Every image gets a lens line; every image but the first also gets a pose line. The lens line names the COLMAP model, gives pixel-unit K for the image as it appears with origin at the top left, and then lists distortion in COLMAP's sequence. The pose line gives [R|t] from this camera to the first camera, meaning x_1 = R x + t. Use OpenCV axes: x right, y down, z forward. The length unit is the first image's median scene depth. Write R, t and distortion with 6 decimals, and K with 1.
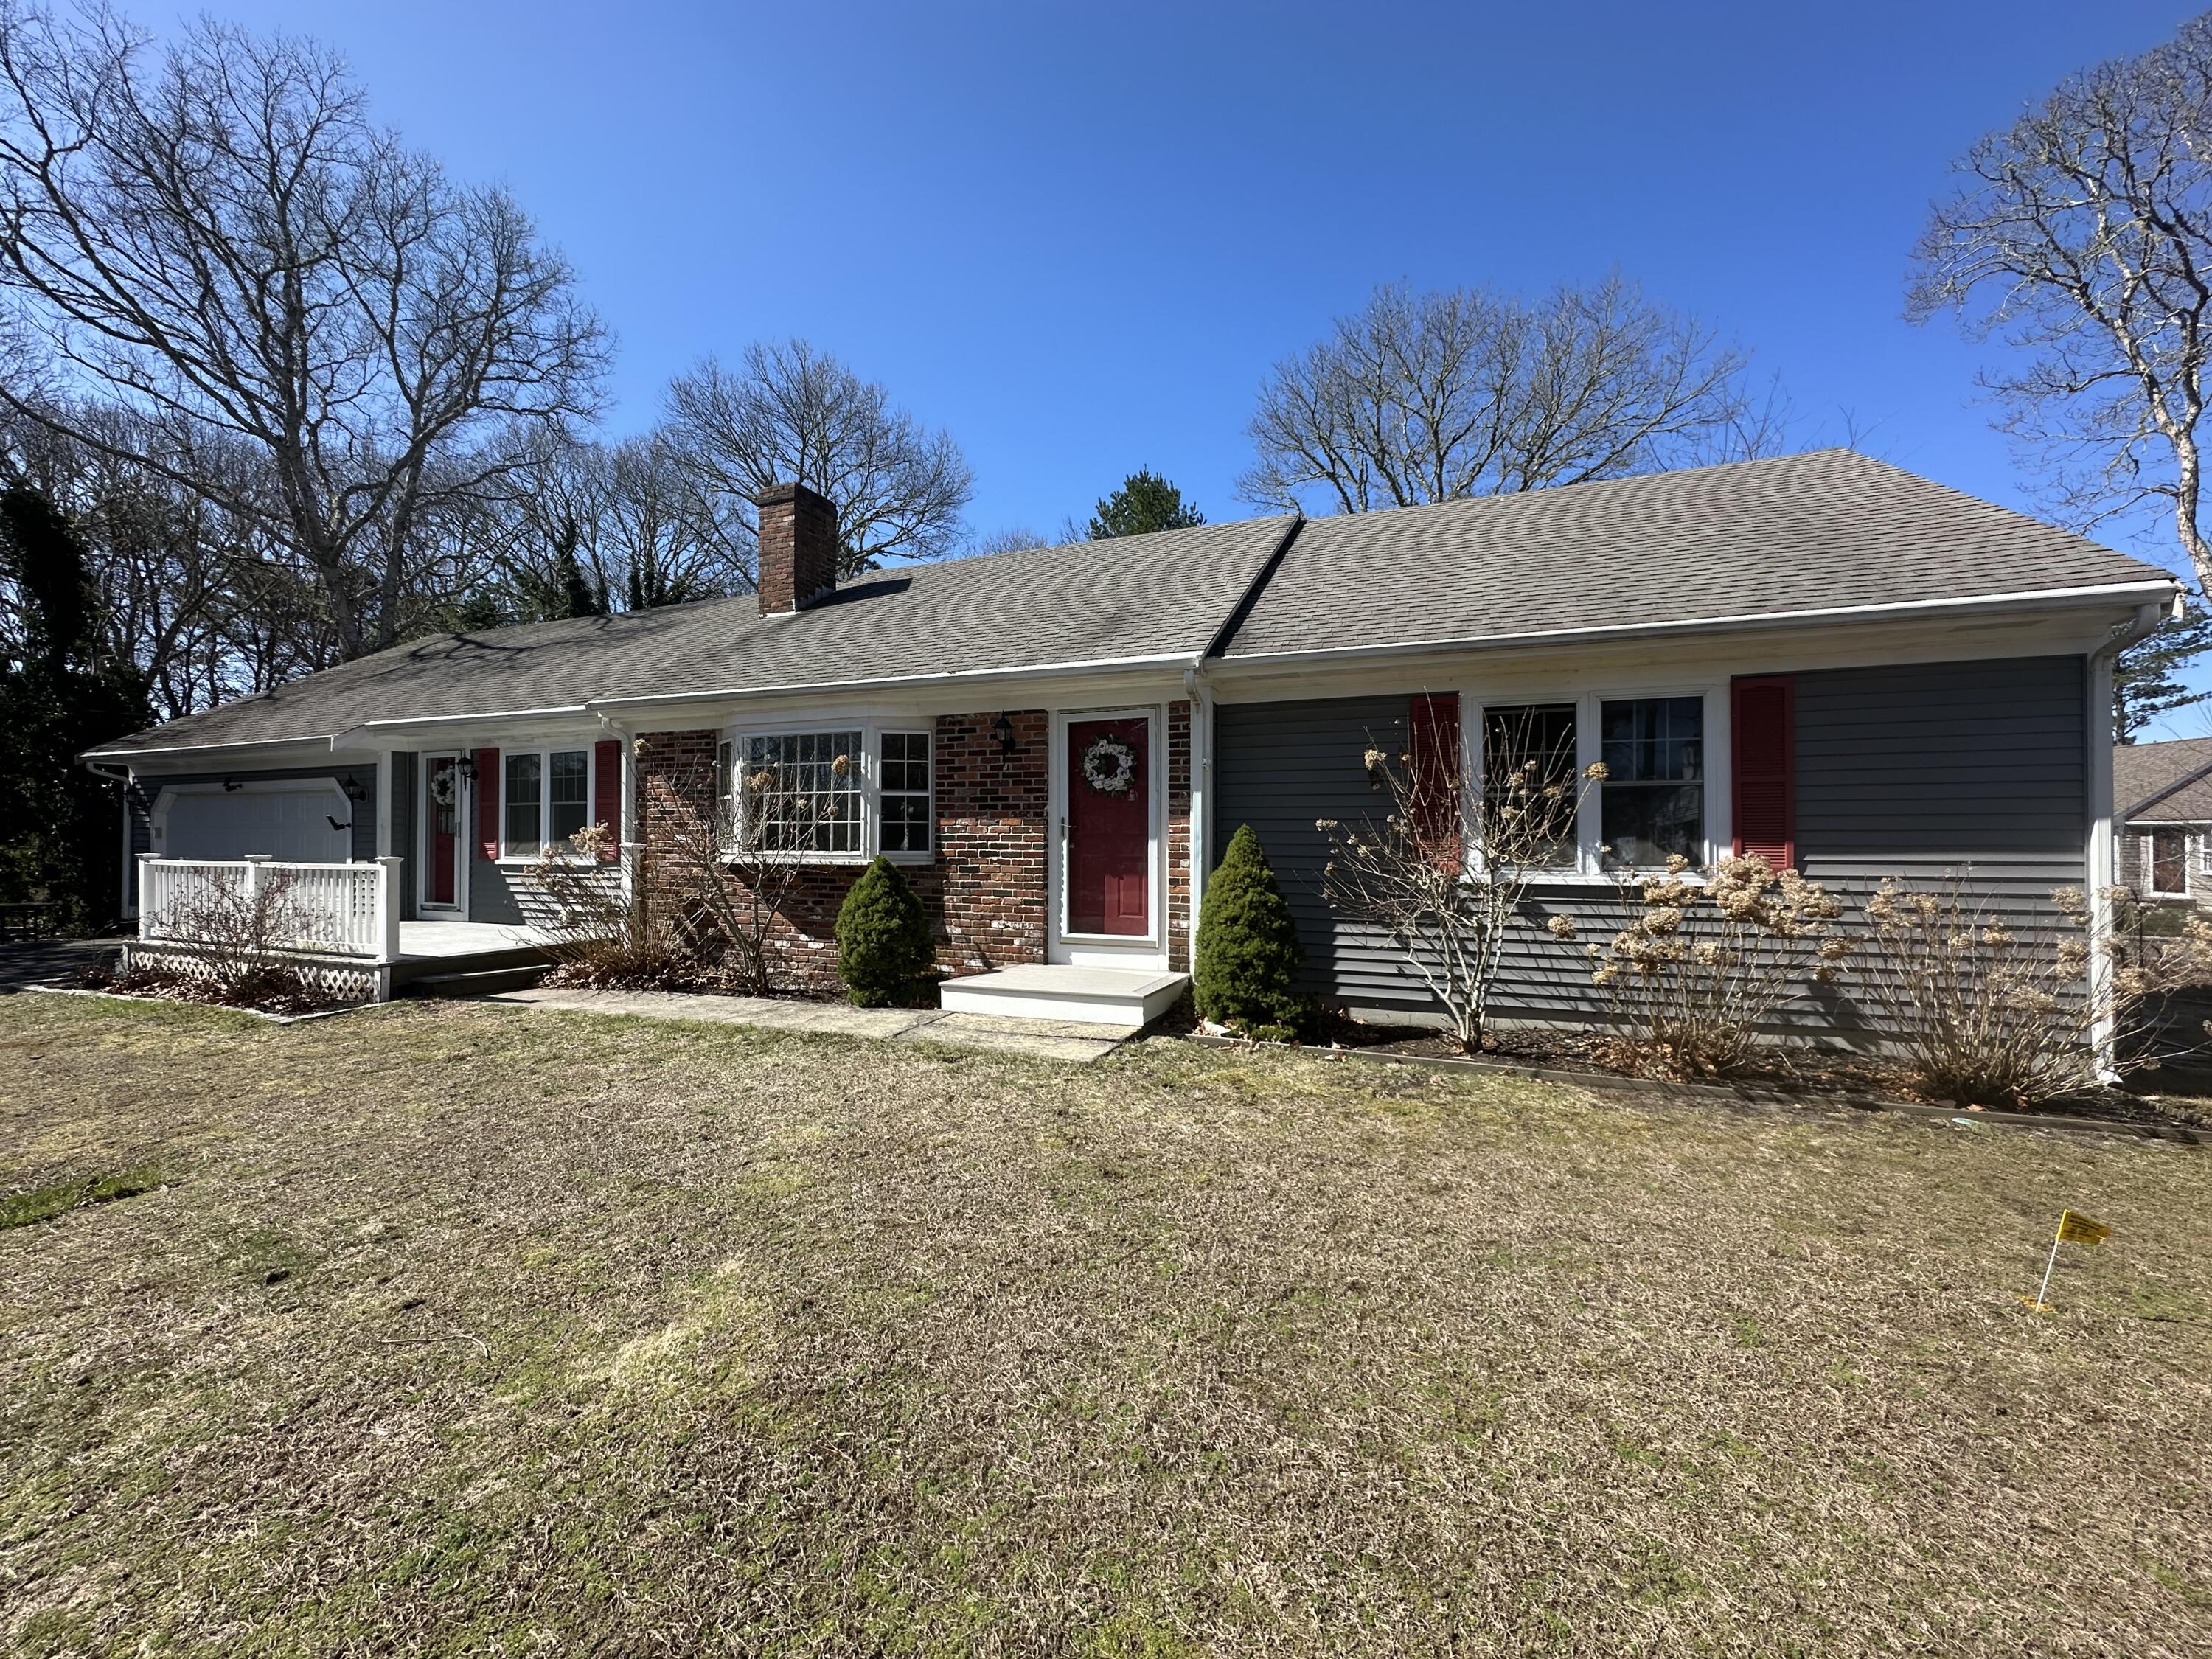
lens RADIAL K [[879.9, 0, 1108.2], [0, 879.9, 839.4], [0, 0, 1]] dist [-0.004139, 0.000794]
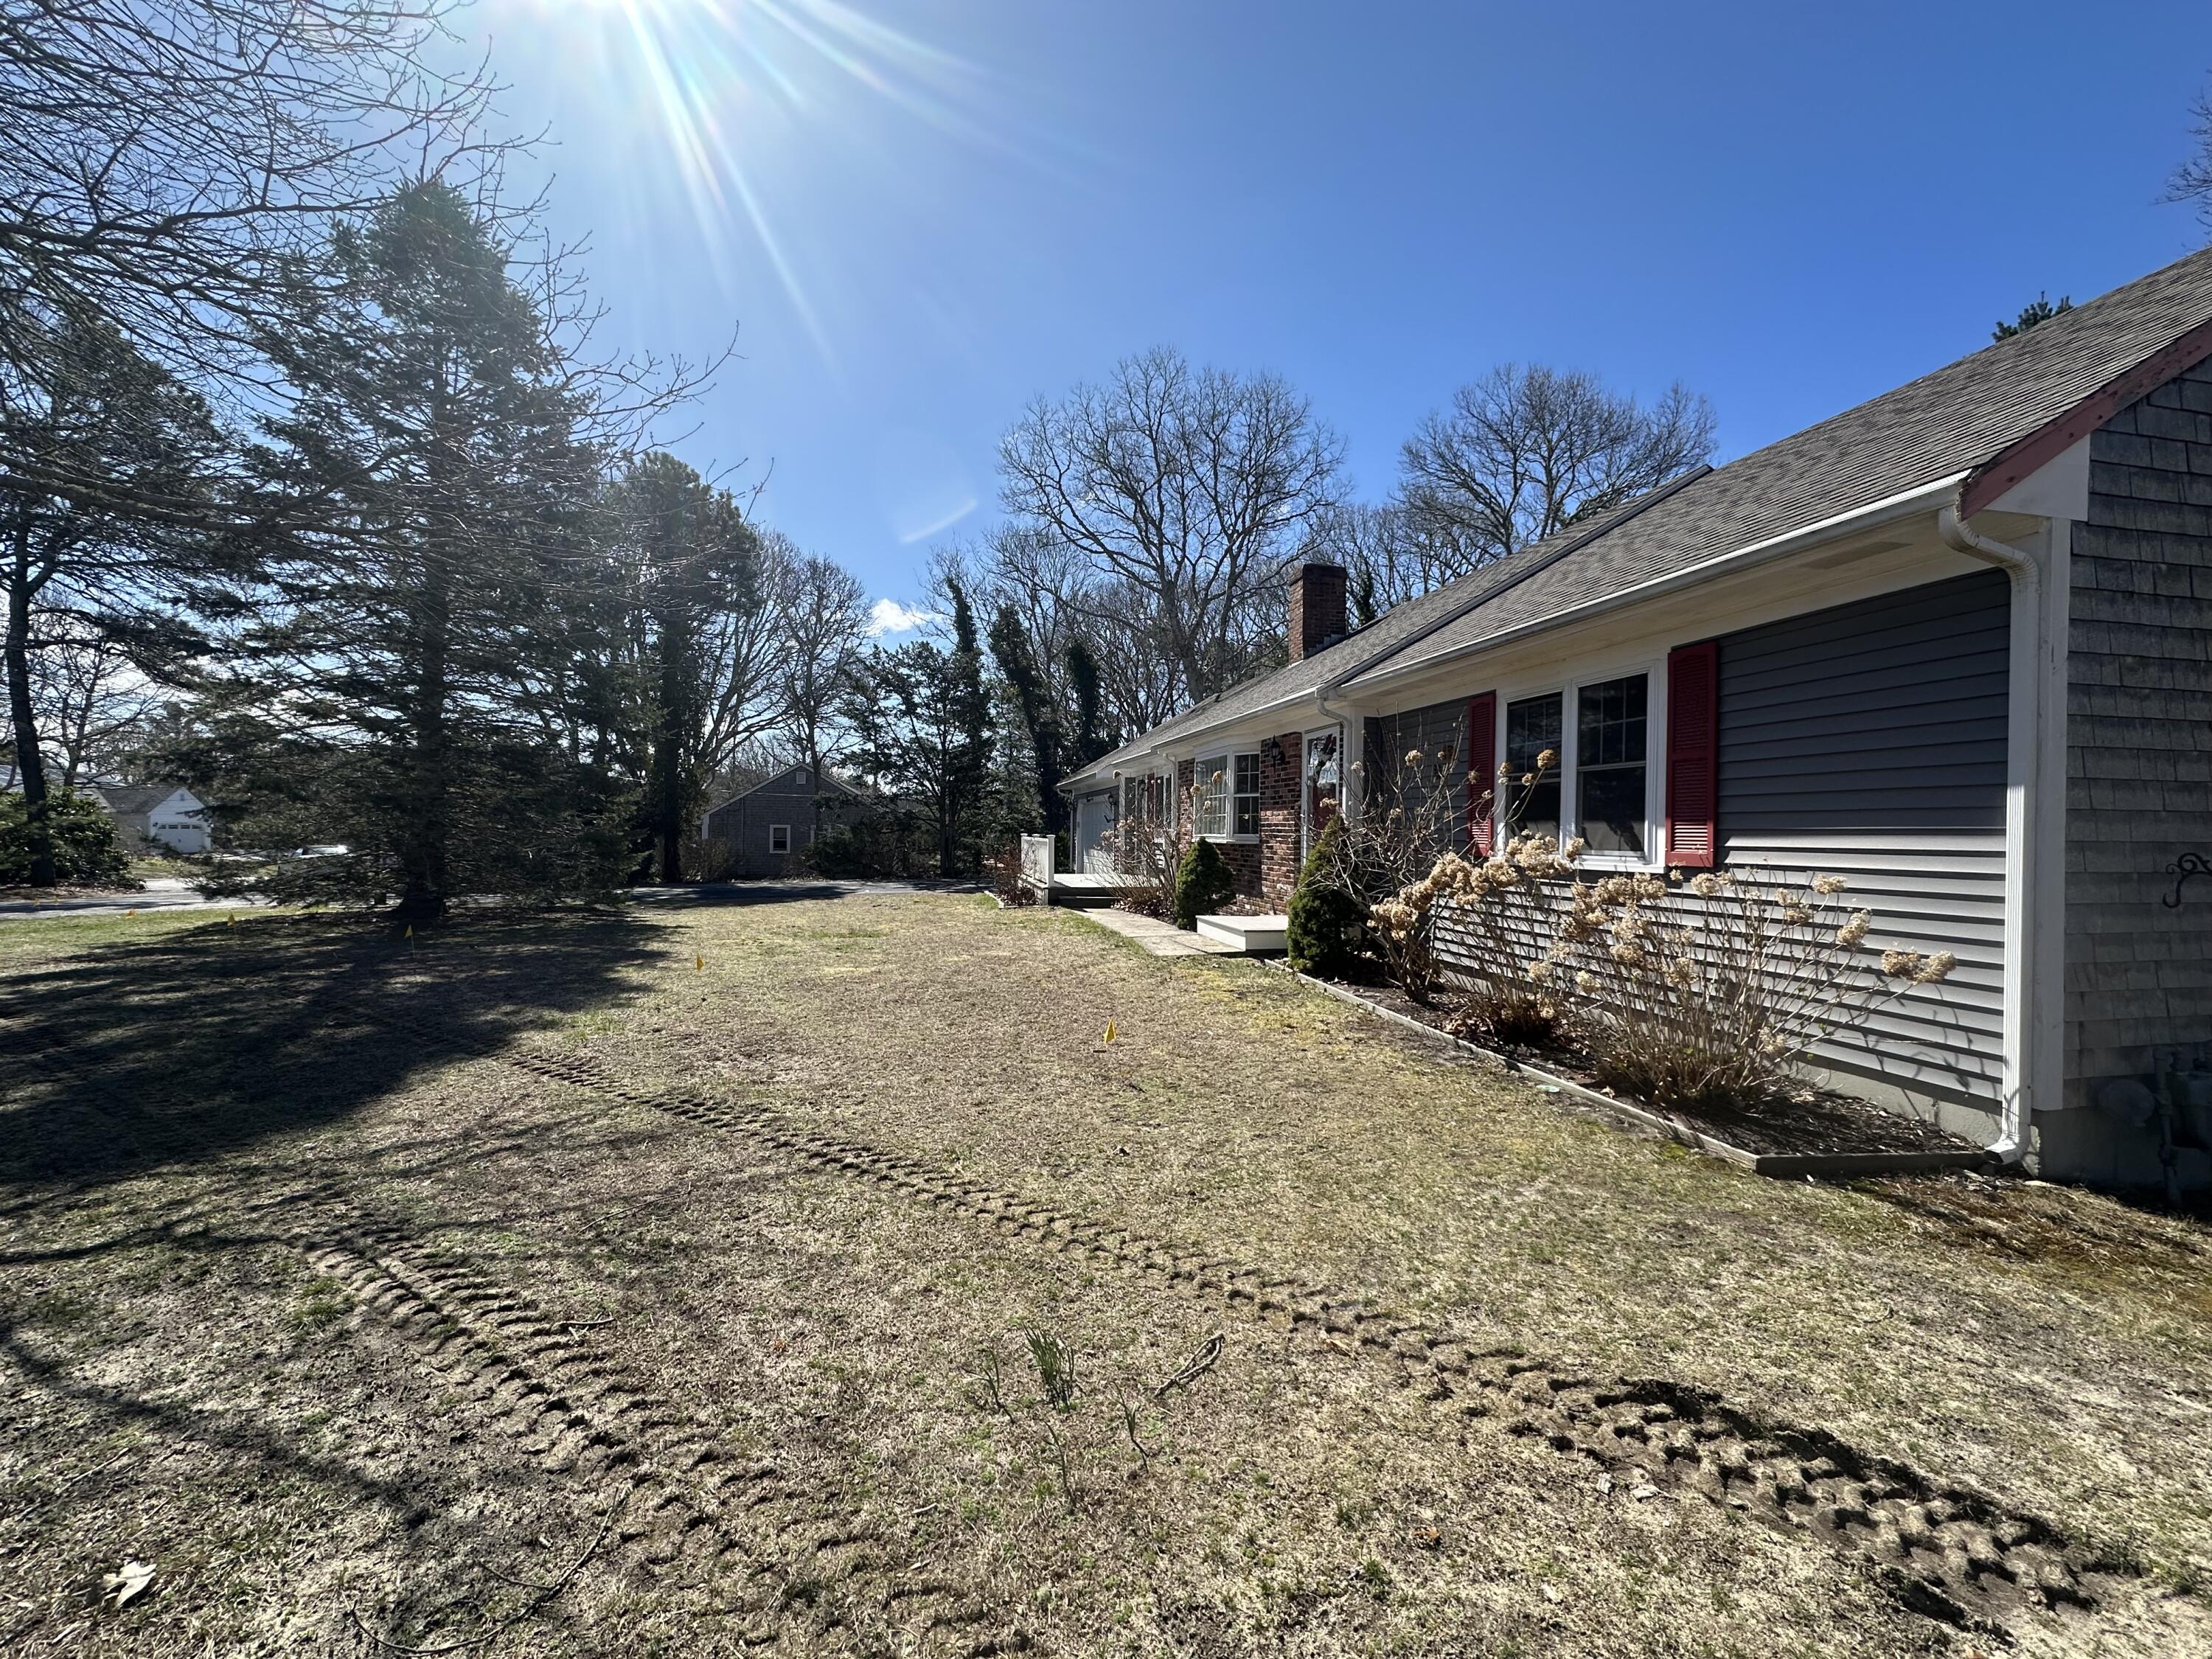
lens RADIAL K [[879.9, 0, 1099.6], [0, 879.9, 832.6], [0, 0, 1]] dist [-0.004139, 0.000794]
pose [[0.555629, 0.004439, -0.831418, 1.091312], [-0.004636, 0.999987, 0.002240, 0.010571], [0.831417, 0.002610, 0.555642, -0.026567]]
